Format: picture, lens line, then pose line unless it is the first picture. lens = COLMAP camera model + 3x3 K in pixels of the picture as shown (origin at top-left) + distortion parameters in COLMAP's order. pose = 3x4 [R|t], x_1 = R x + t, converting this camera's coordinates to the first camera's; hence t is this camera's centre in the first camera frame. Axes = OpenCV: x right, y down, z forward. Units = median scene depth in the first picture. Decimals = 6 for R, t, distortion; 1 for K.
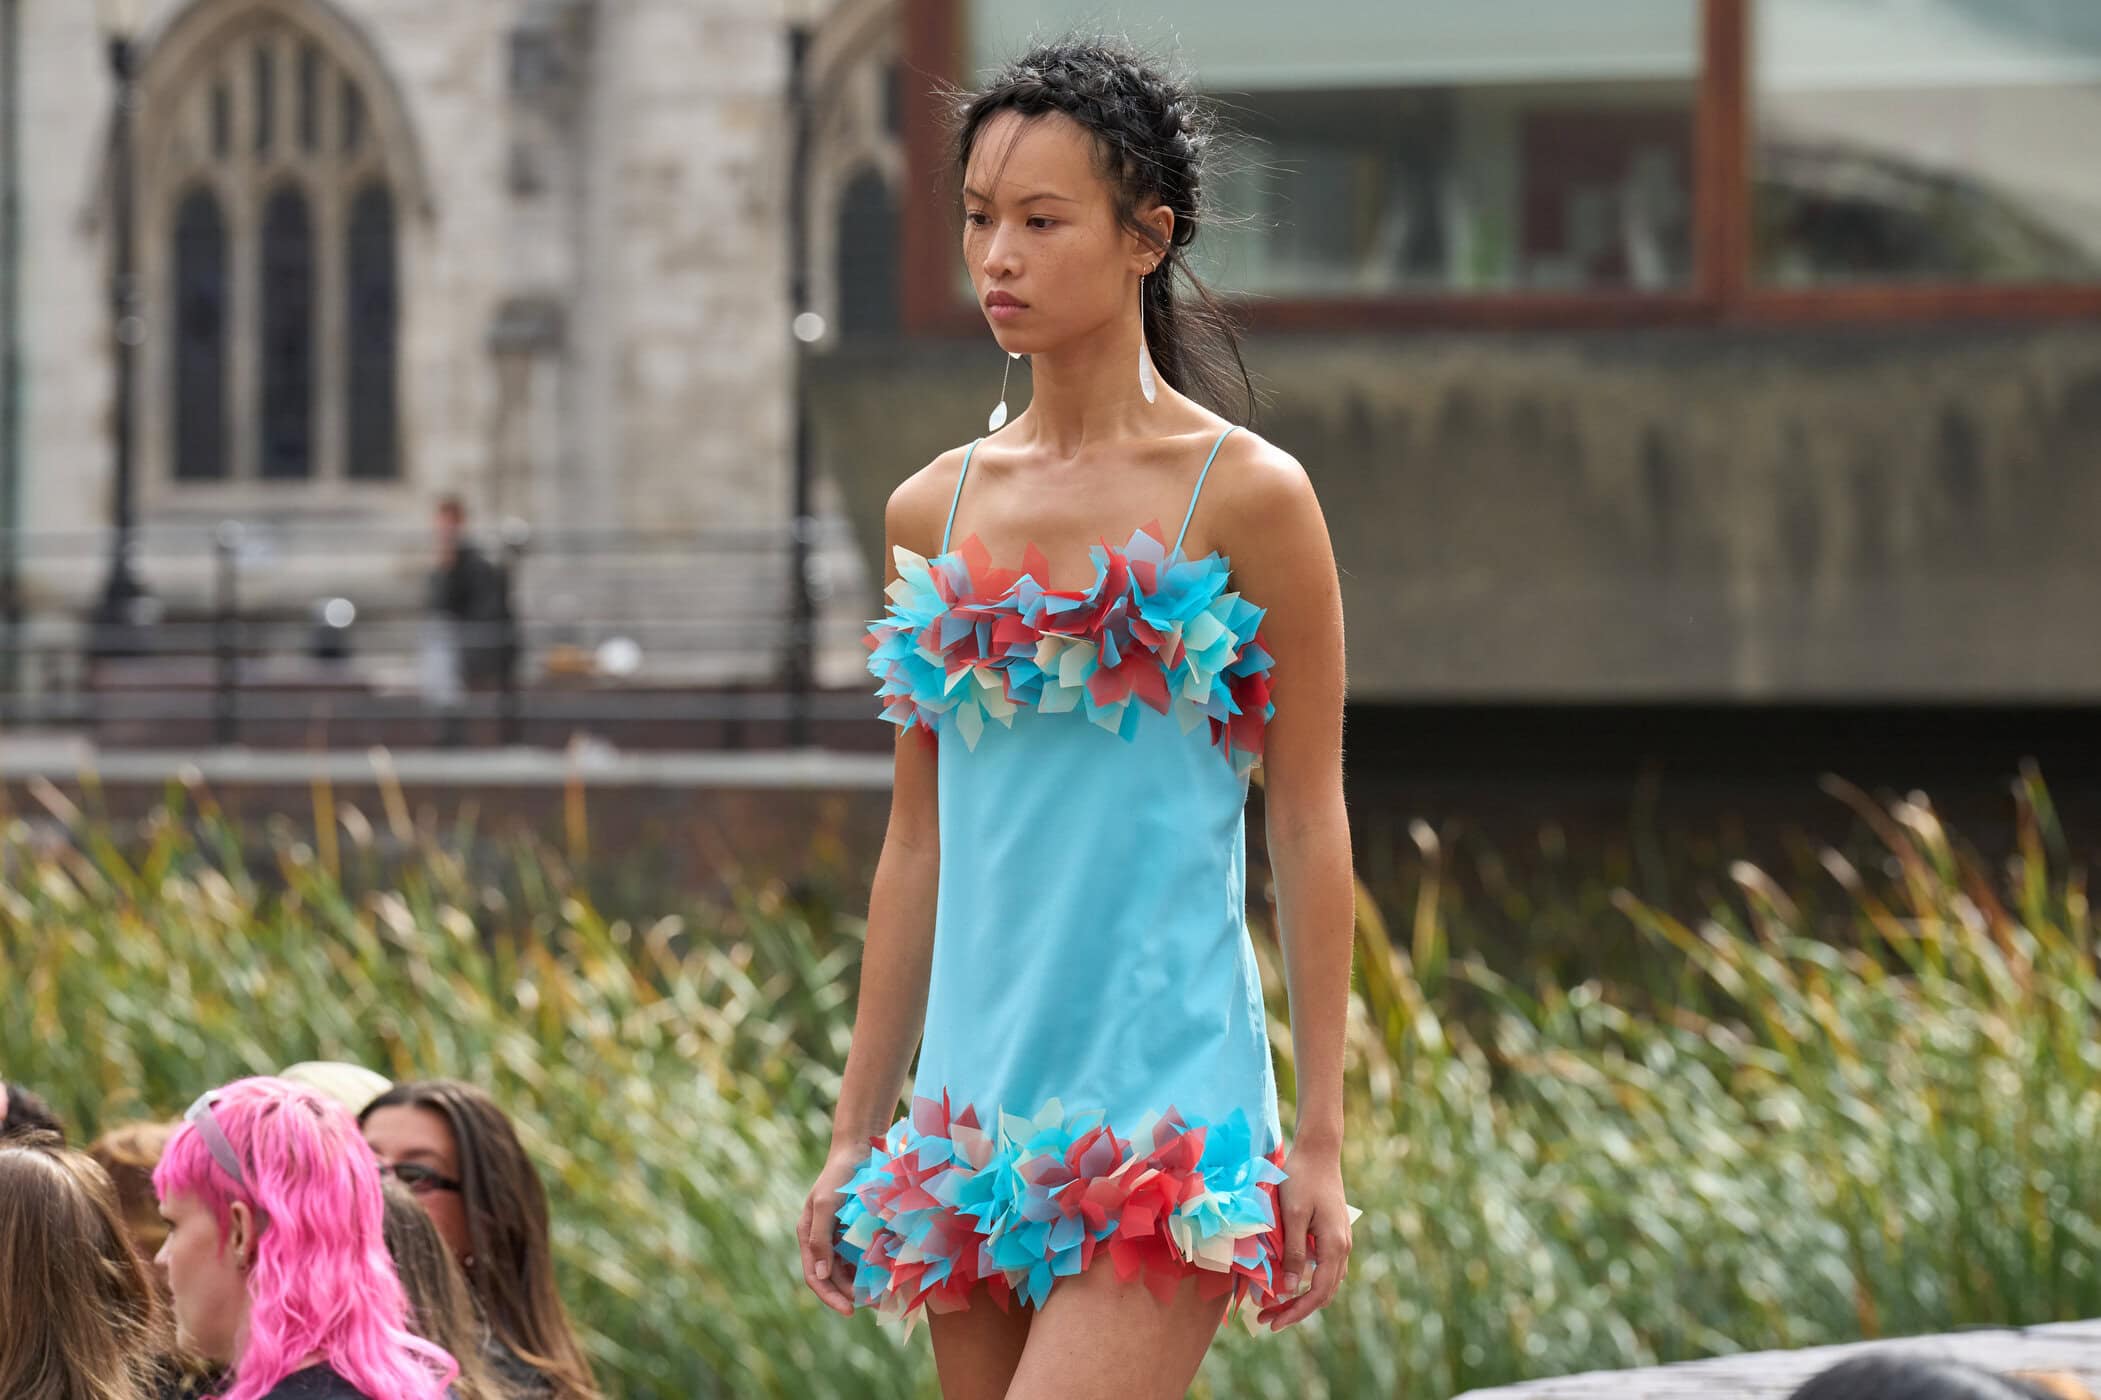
lens RADIAL K [[13880.8, 0, 1050.5], [0, 13880.8, 700.0], [0, 0, 1]] dist [-0.014712, 0.105729]
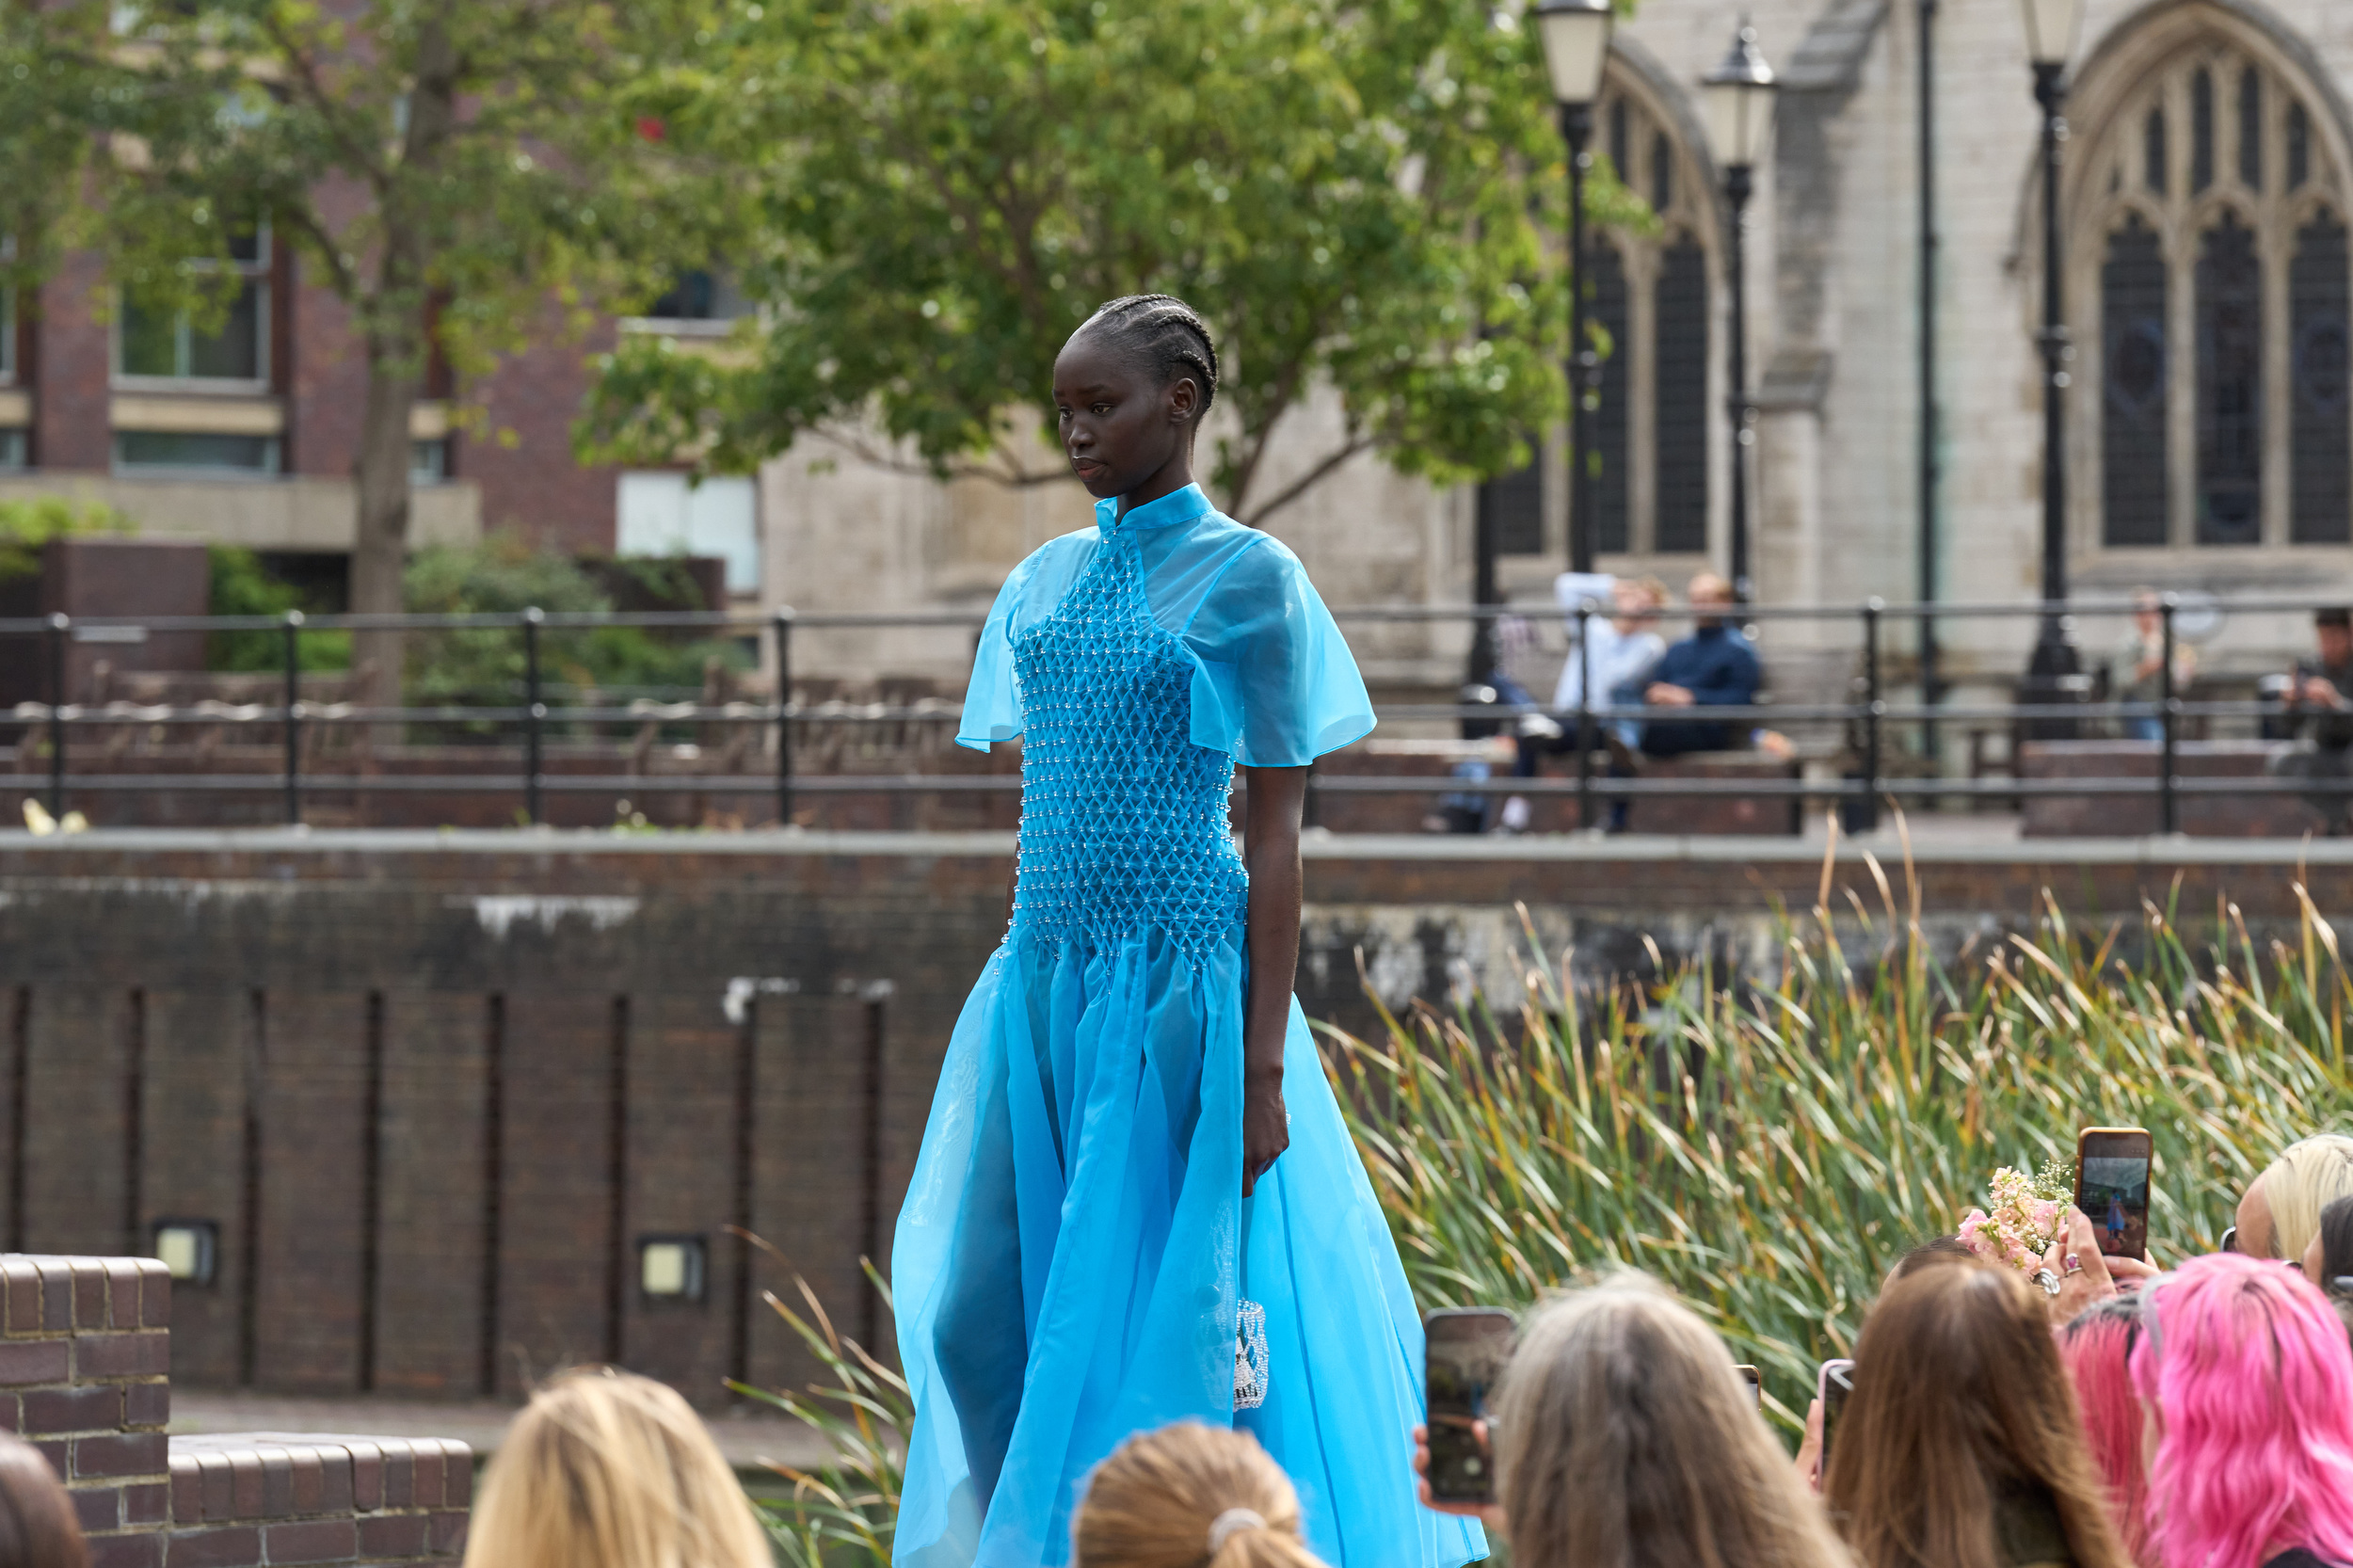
lens RADIAL K [[12901.8, 0, 1176.5], [0, 12901.8, 784.0], [0, 0, 1]] dist [-0.108896, 5.235079]
pose [[0.990545, -0.006311, -0.137041, -0.006974], [0.006119, 0.999980, -0.001822, 0.001497], [0.137050, 0.000966, 0.990564, 0.140679]]
